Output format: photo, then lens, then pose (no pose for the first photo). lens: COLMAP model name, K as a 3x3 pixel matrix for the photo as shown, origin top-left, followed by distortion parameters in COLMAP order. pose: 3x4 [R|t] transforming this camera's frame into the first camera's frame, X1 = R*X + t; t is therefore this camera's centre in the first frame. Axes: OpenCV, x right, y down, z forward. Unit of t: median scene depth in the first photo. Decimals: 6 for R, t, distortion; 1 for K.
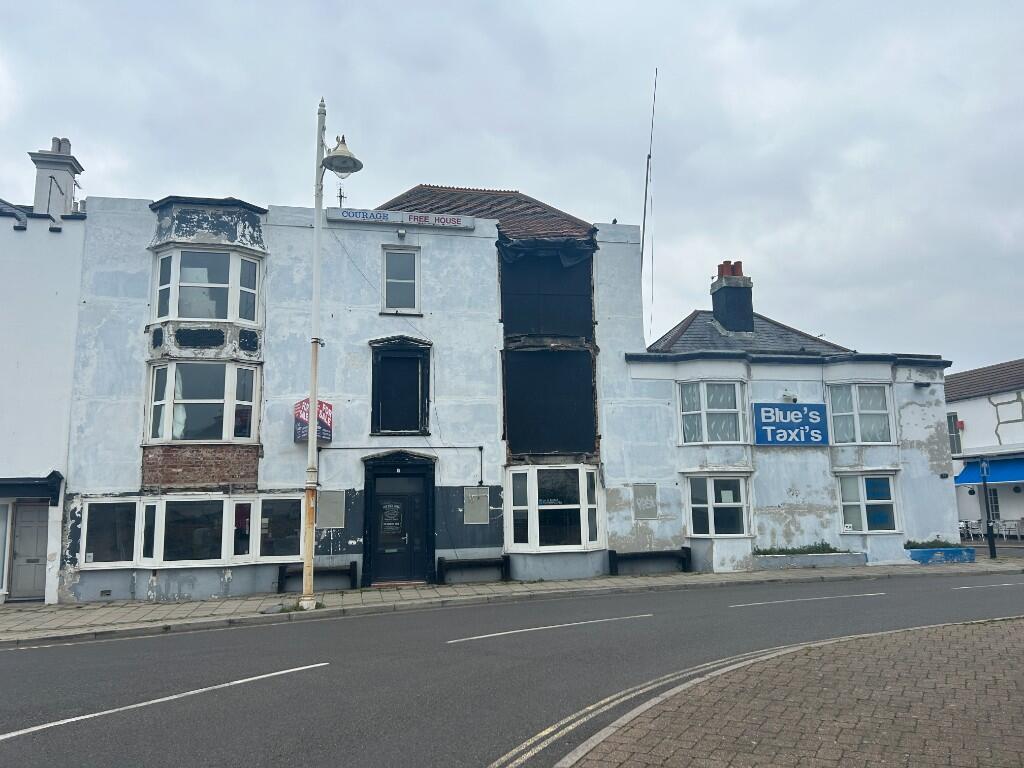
lens RADIAL K [[751.3, 0, 512.0], [0, 751.3, 384.0], [0, 0, 1]] dist [0.095845, -0.146105]
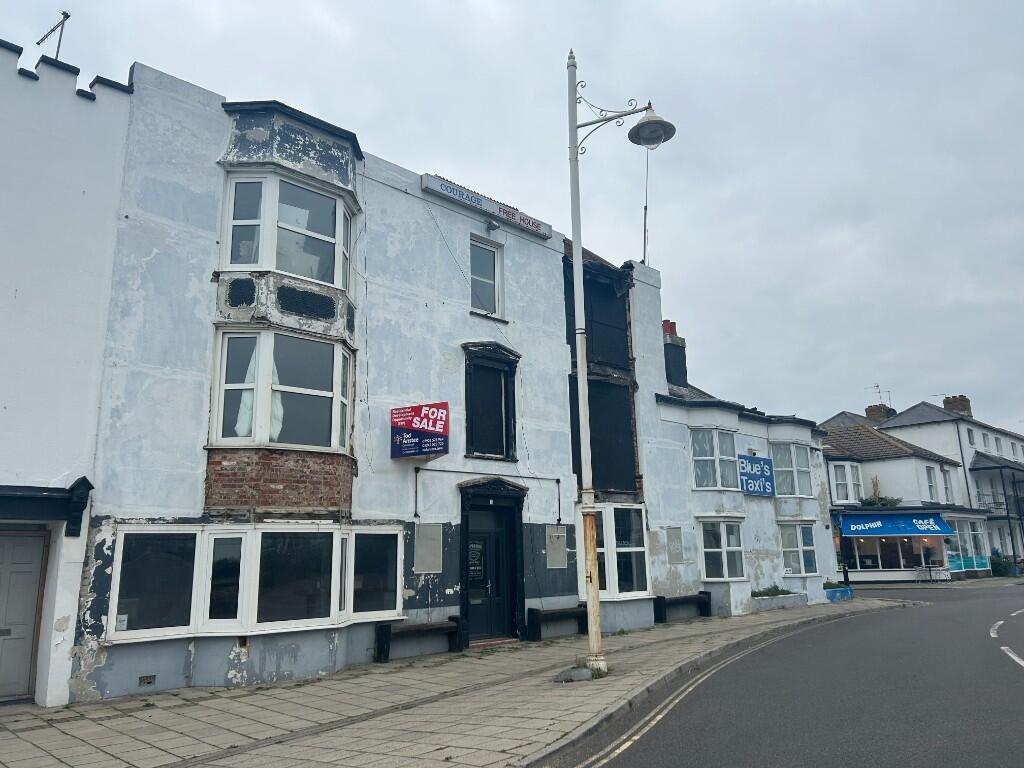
lens RADIAL K [[751.3, 0, 512.0], [0, 751.3, 384.0], [0, 0, 1]] dist [0.095845, -0.146105]
pose [[0.846591, 0.120739, 0.518369, -0.575142], [-0.078930, 0.991641, -0.102067, 0.068686], [-0.526359, 0.045494, 0.849044, 0.279537]]
